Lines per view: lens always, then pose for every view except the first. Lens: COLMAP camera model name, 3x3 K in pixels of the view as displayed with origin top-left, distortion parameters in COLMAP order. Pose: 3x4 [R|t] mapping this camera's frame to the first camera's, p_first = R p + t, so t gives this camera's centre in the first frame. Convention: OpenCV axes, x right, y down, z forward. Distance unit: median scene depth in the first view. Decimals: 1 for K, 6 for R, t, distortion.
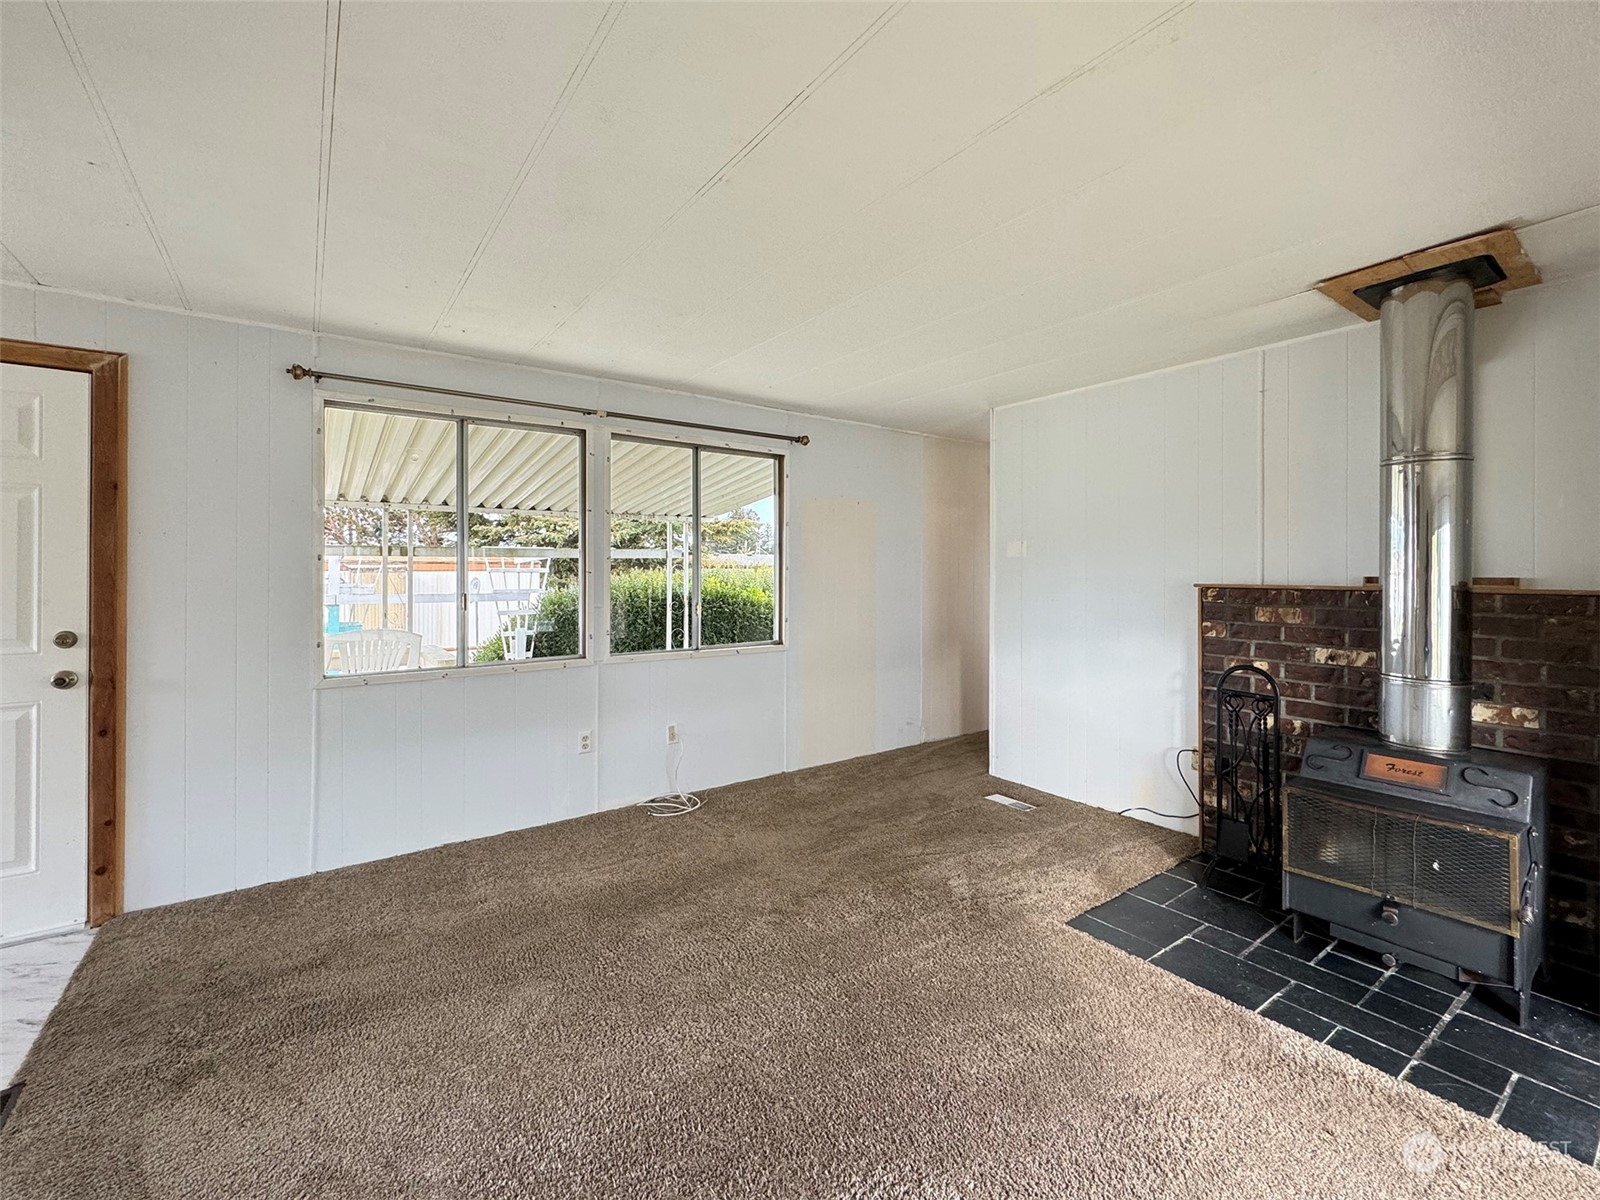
lens RADIAL K [[688.2, 0, 760.6], [0, 688.2, 568.7], [0, 0, 1]] dist [0.000757, 0.000001]
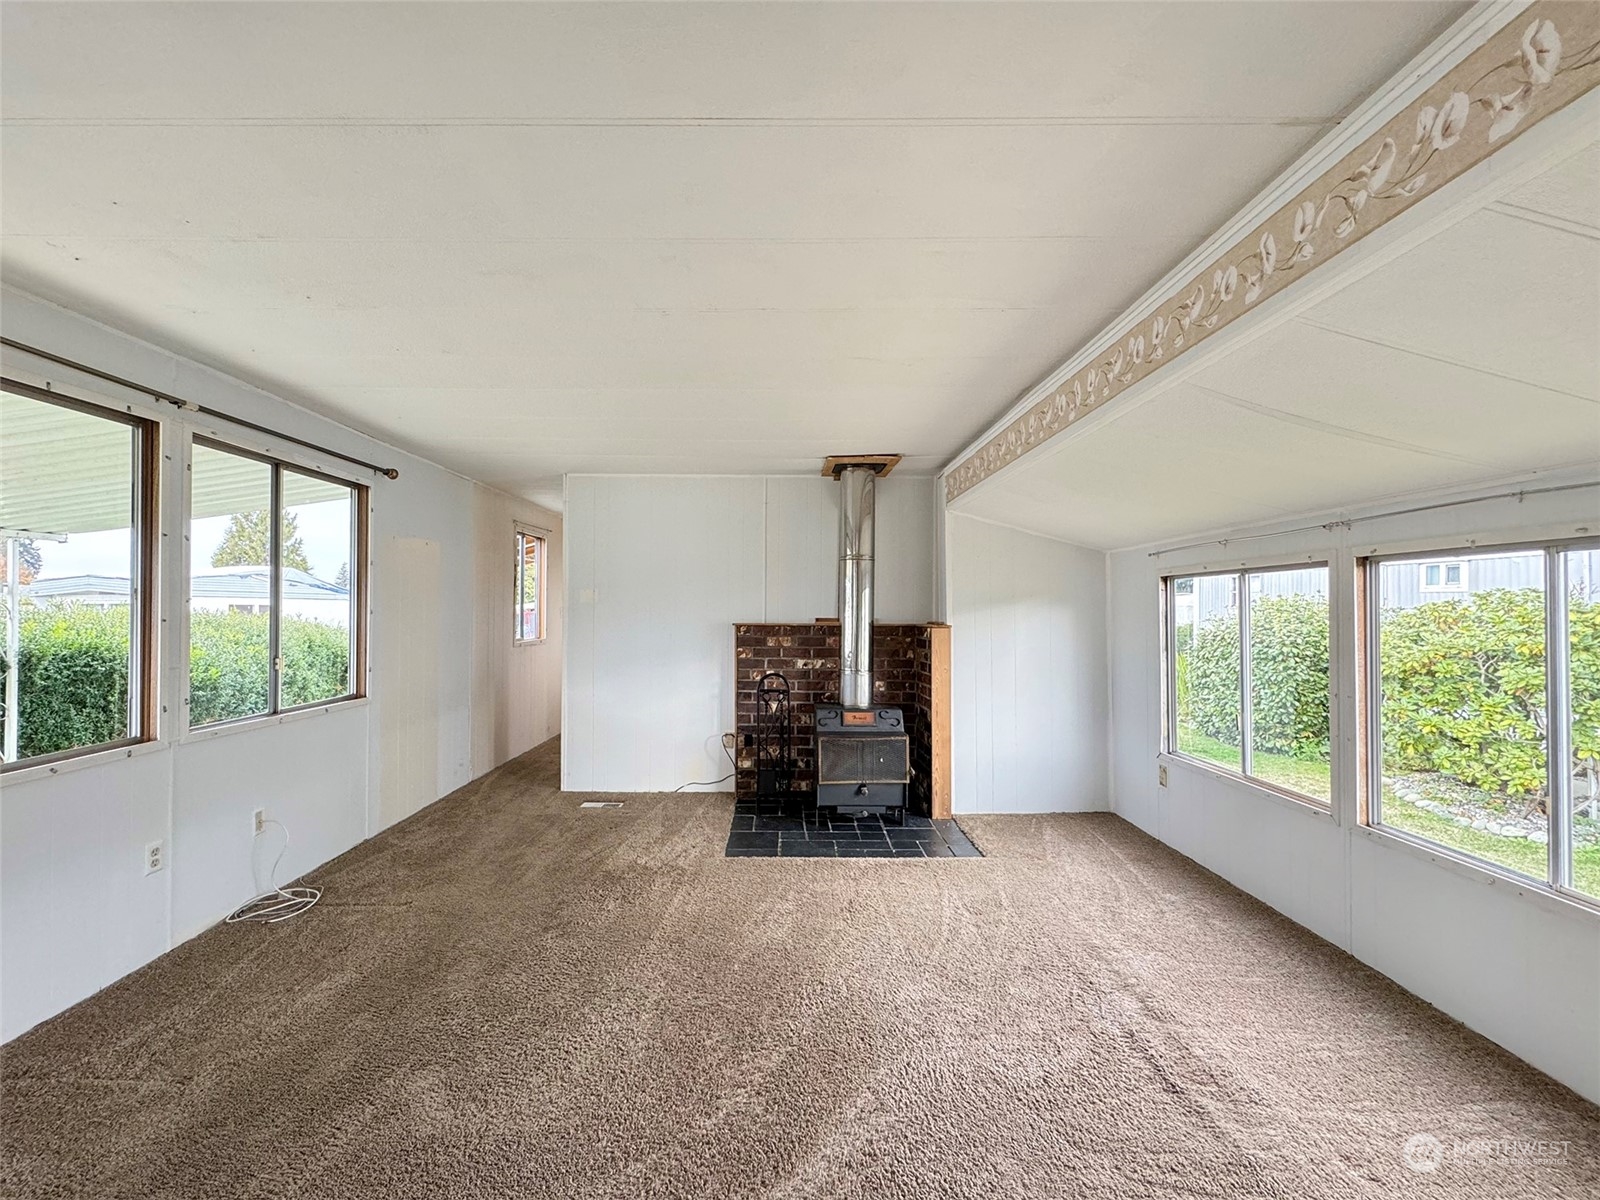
lens RADIAL K [[677.4, 0, 800.0], [0, 677.4, 600.0], [0, 0, 1]] dist [-0.001063, -0.000178]
pose [[0.551501, 0.012867, 0.834075, -0.560719], [-0.005607, 0.999916, -0.011717, -0.013247], [-0.834156, 0.001785, 0.551526, 0.058909]]
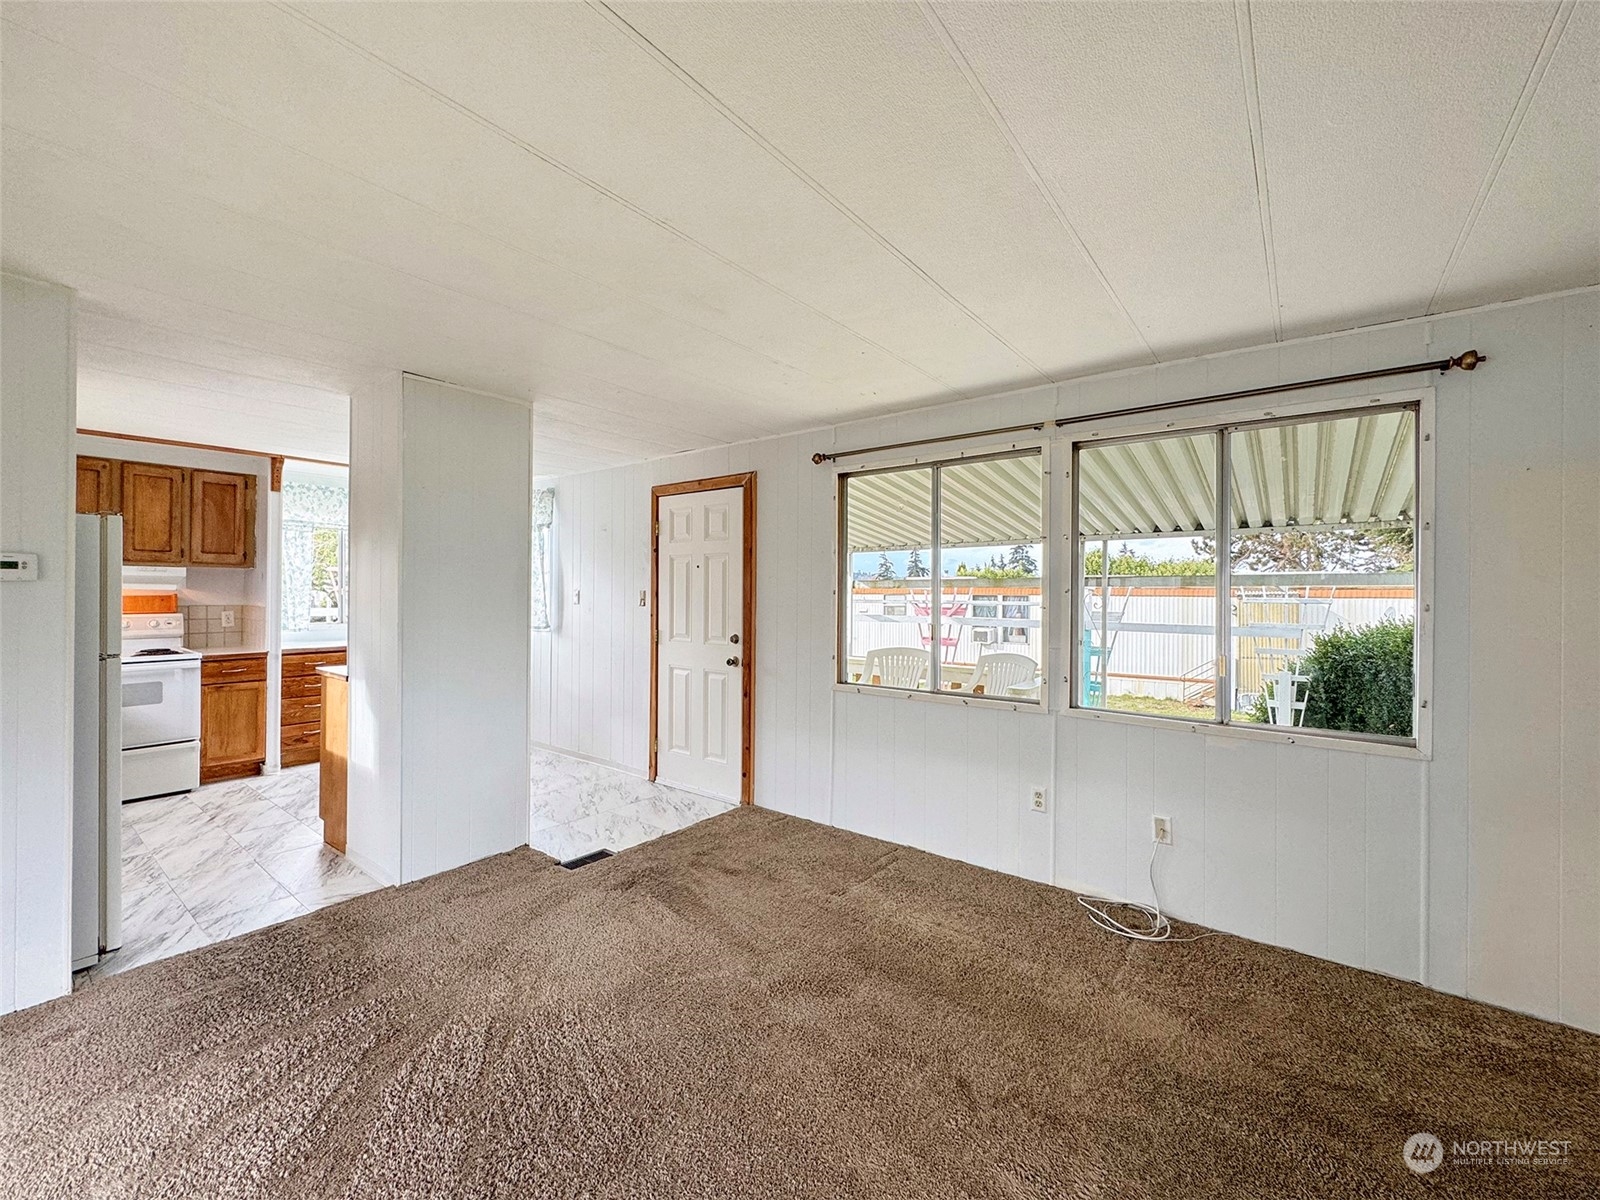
lens RADIAL K [[669.7, 0, 803.5], [0, 669.7, 592.7], [0, 0, 1]] dist [0.002117, 0.000148]
pose [[0.294814, 0.005060, -0.955541, 0.565827], [-0.002923, 0.999986, 0.004393, -0.020110], [0.955550, 0.001498, 0.294824, 0.536887]]
